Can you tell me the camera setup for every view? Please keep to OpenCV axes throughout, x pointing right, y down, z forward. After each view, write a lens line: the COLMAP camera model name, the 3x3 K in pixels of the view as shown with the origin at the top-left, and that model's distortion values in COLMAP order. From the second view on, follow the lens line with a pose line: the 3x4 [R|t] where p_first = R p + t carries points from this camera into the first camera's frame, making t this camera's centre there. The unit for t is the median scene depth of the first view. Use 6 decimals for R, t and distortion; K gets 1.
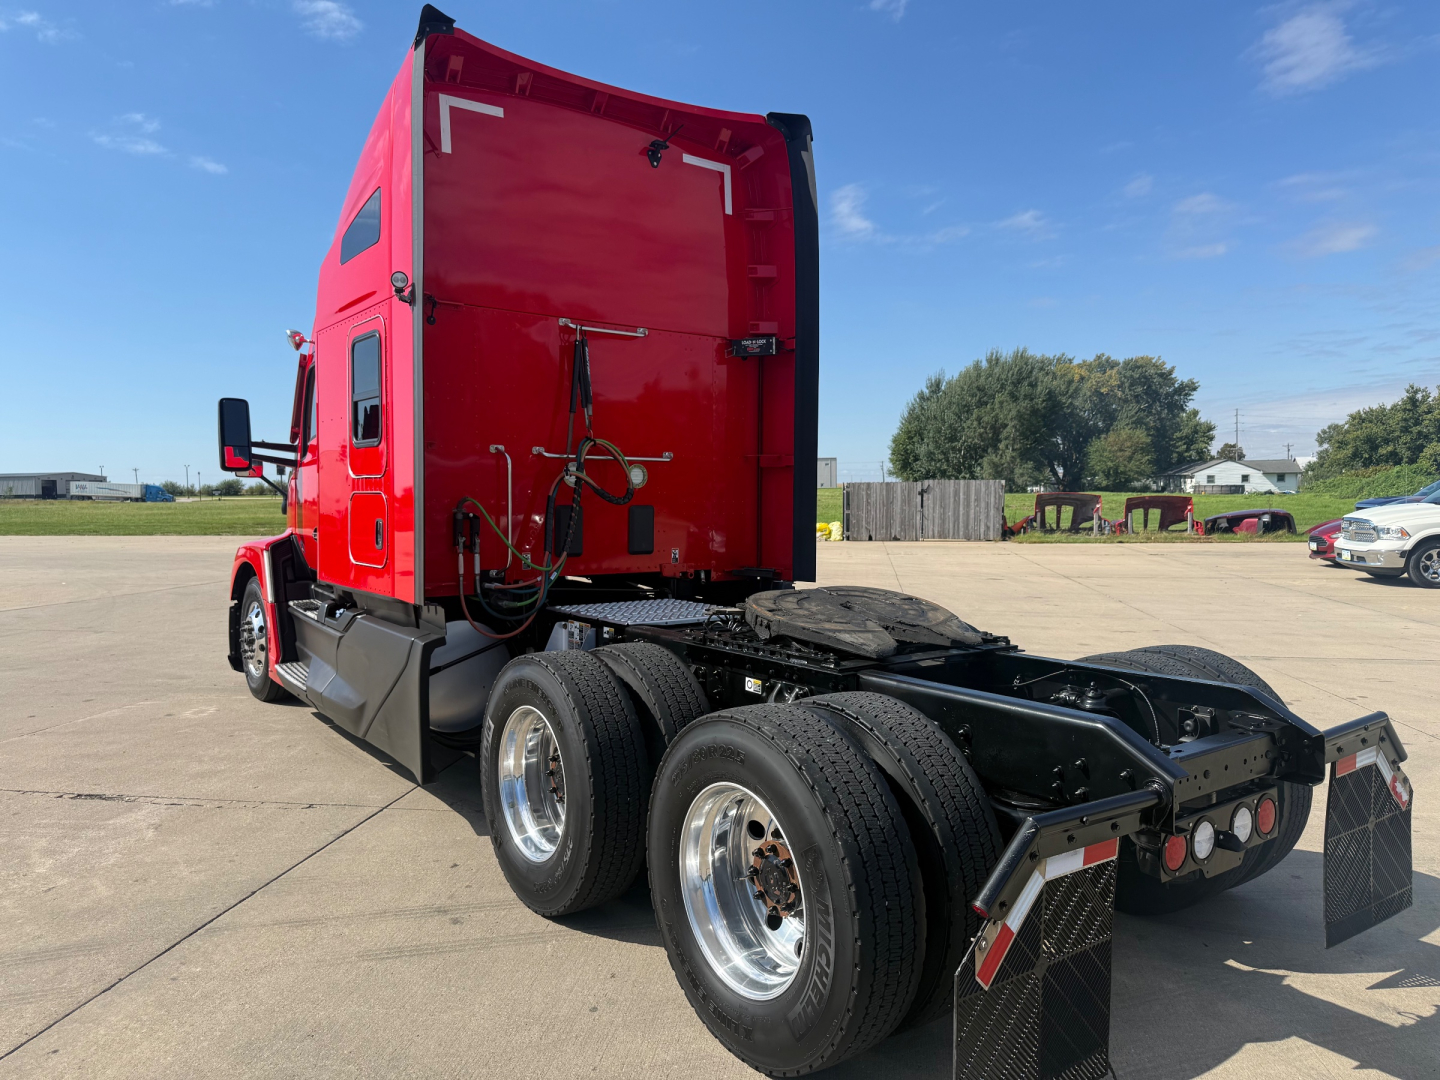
lens RADIAL K [[1023.0, 0, 731.8], [0, 1023.0, 547.1], [0, 0, 1]] dist [0.022963, -0.032763]
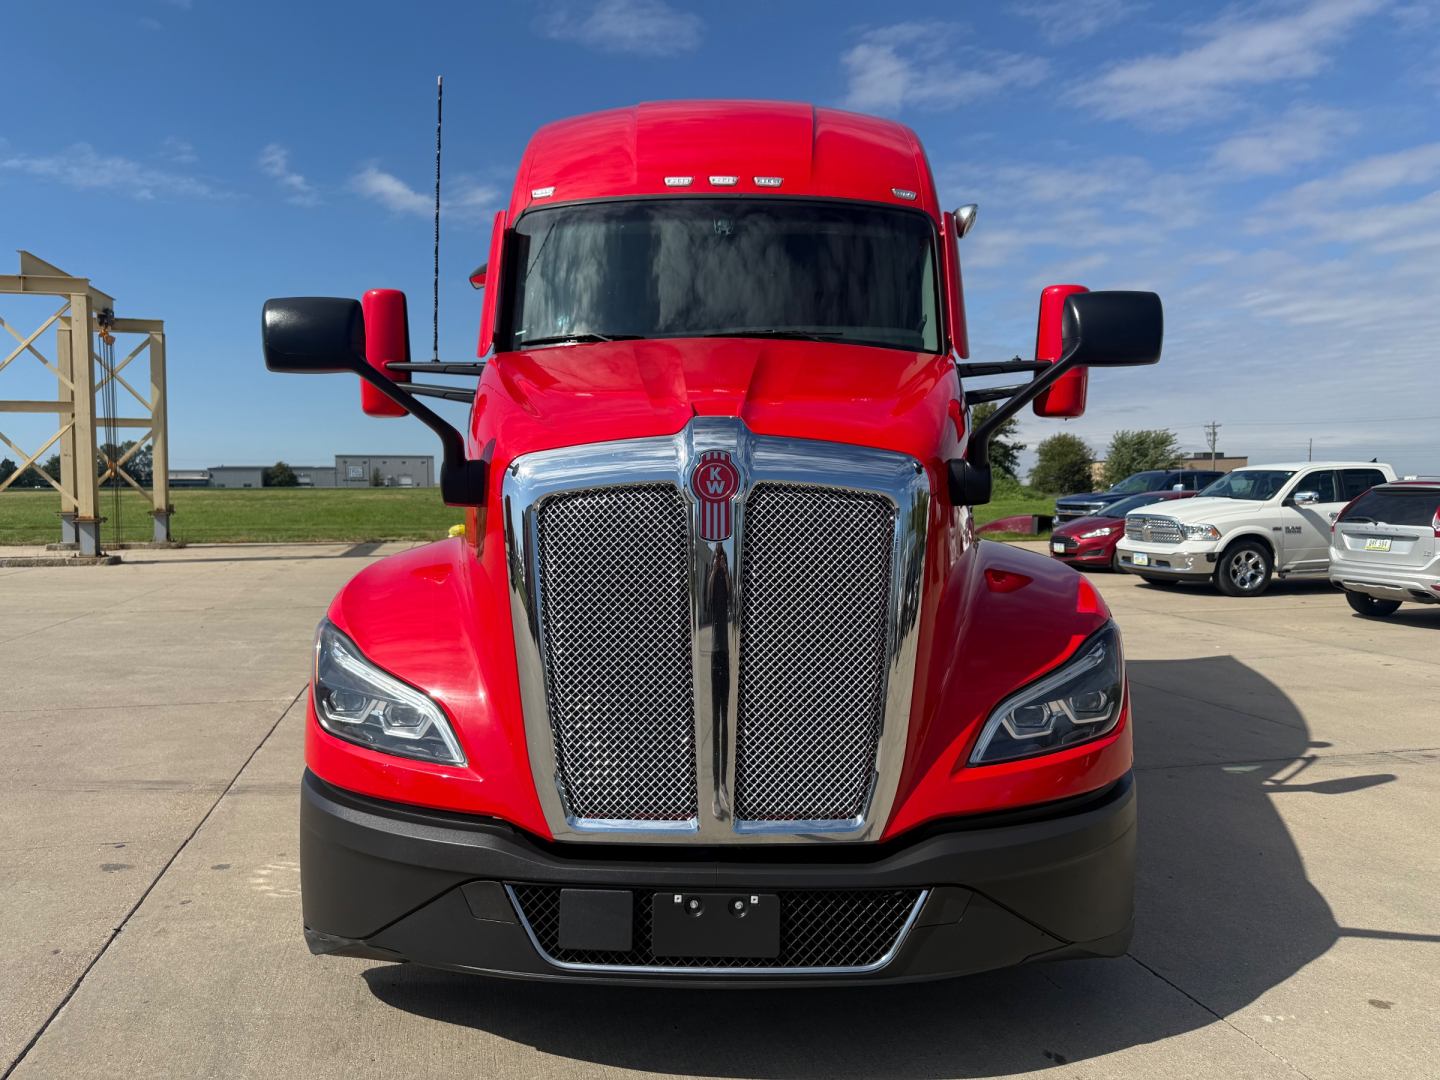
lens RADIAL K [[1023.0, 0, 708.5], [0, 1023.0, 541.9], [0, 0, 1]] dist [0.022963, -0.032763]
pose [[0.932828, -0.011956, 0.360124, -0.017235], [0.014605, 0.999883, -0.004637, -0.004246], [-0.360026, 0.009585, 0.932893, 0.200797]]
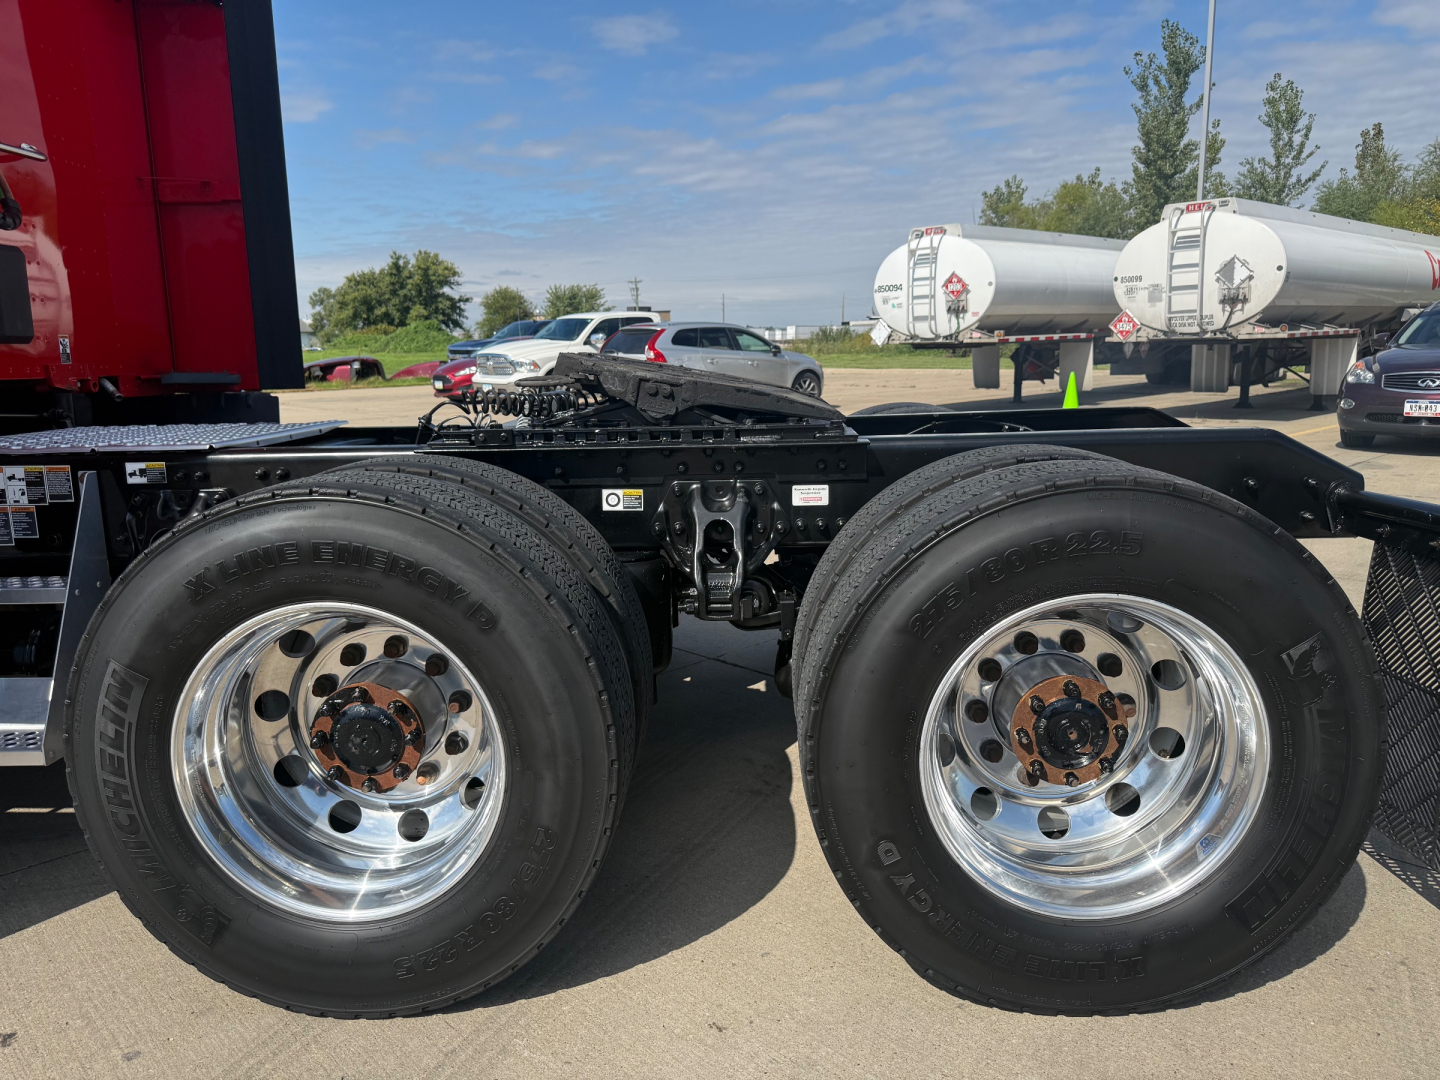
lens RADIAL K [[1023.0, 0, 715.5], [0, 1023.0, 536.3], [0, 0, 1]] dist [0.022963, -0.032763]
pose [[0.631486, -0.151541, 0.760434, -0.053098], [0.058409, 0.987226, 0.148233, 0.008916], [-0.773184, -0.049191, 0.632271, 0.073223]]
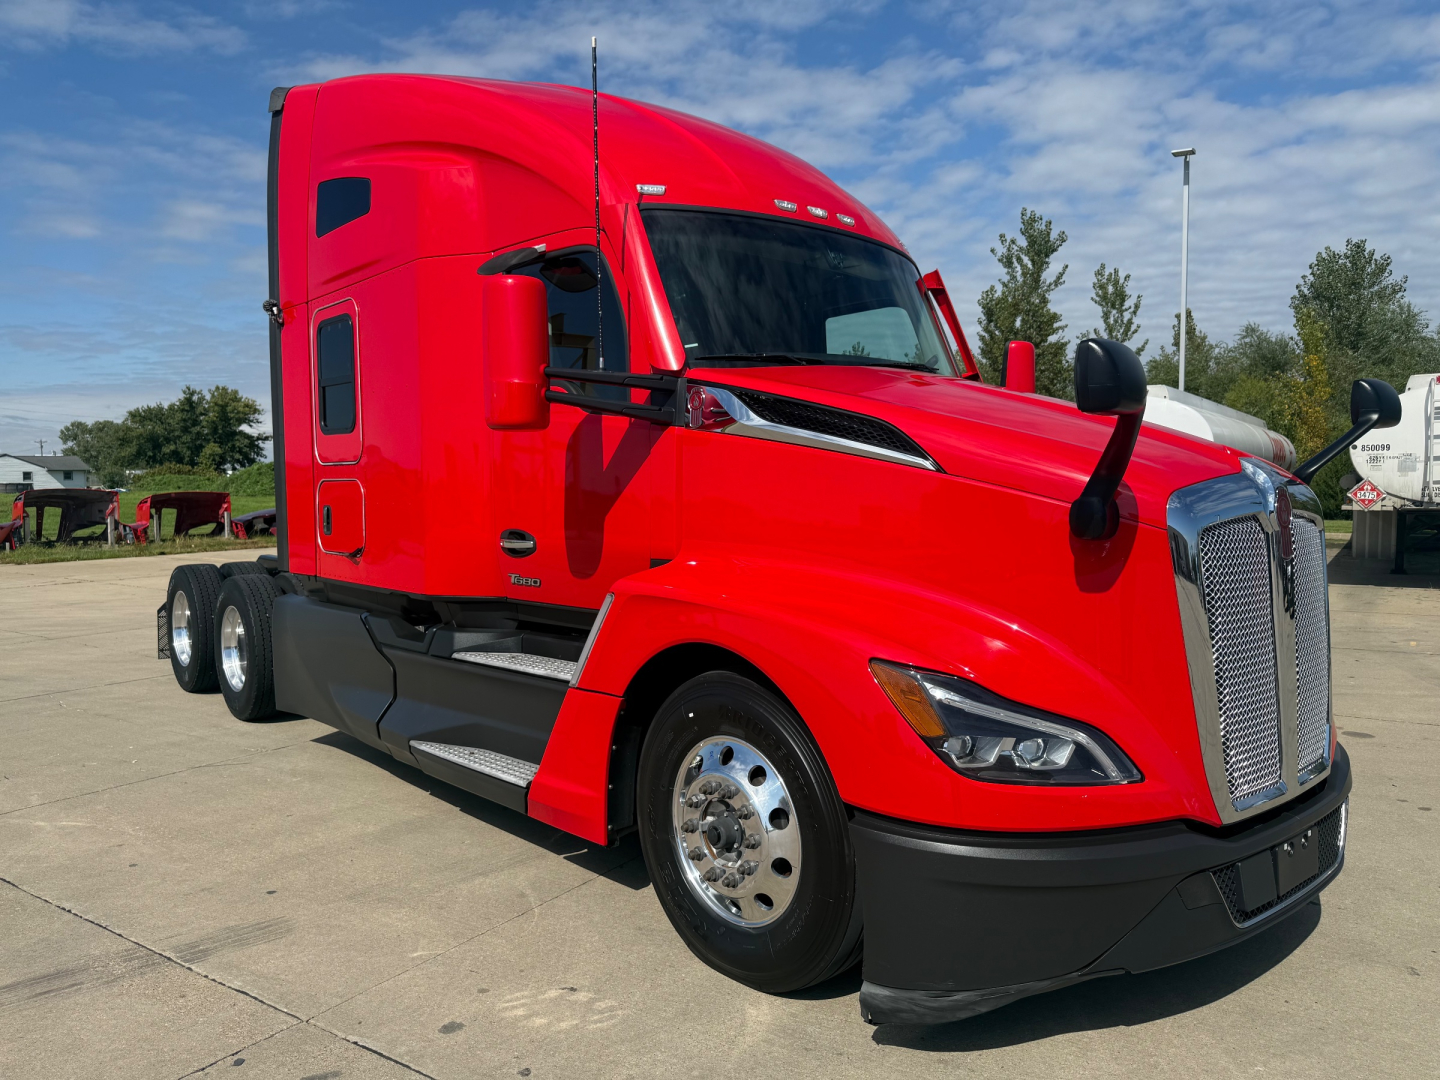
lens RADIAL K [[1023.0, 0, 722.7], [0, 1023.0, 540.3], [0, 0, 1]] dist [0.022963, -0.032763]
pose [[0.456543, -0.047525, 0.888431, -0.104175], [0.052640, 0.998266, 0.026350, -0.012456], [-0.888143, 0.034737, 0.458253, 0.277809]]
